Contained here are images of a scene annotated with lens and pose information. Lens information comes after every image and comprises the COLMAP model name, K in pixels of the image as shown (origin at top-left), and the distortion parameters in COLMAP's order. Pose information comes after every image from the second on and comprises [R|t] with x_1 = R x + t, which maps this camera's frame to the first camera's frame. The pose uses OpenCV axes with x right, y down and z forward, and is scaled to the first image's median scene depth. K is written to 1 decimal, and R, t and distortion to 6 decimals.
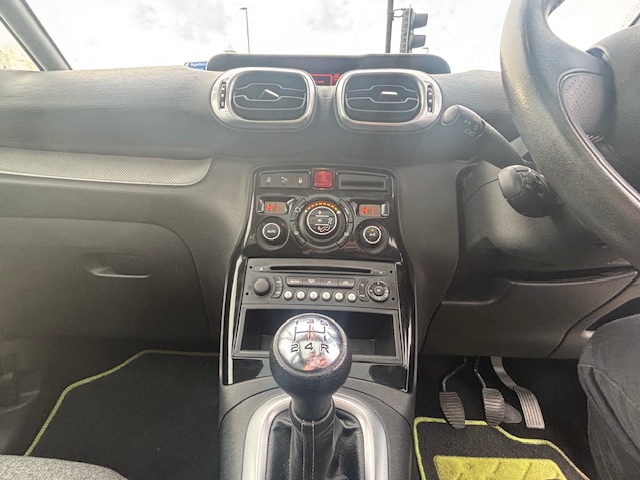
lens RADIAL K [[342.3, 0, 319.3], [0, 342.3, 239.7], [0, 0, 1]] dist [-0.008141, -0.000695]
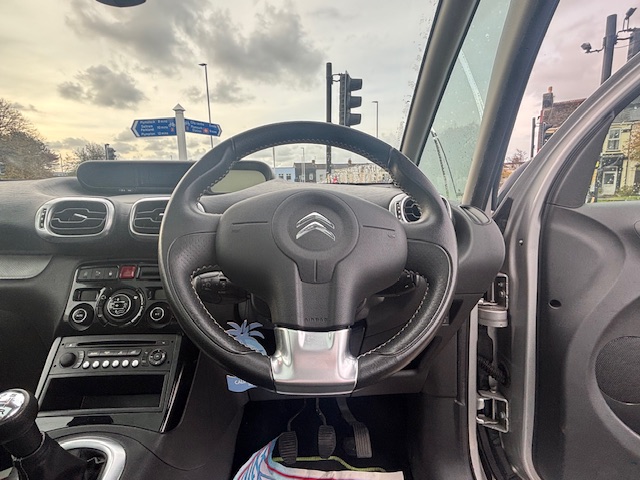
lens RADIAL K [[342.3, 0, 322.4], [0, 342.3, 236.7], [0, 0, 1]] dist [-0.008141, -0.000695]
pose [[0.993881, -0.037193, 0.104002, 0.679922], [0.050333, 0.990660, -0.126725, -0.115040], [-0.098317, 0.131185, 0.986471, -0.450335]]
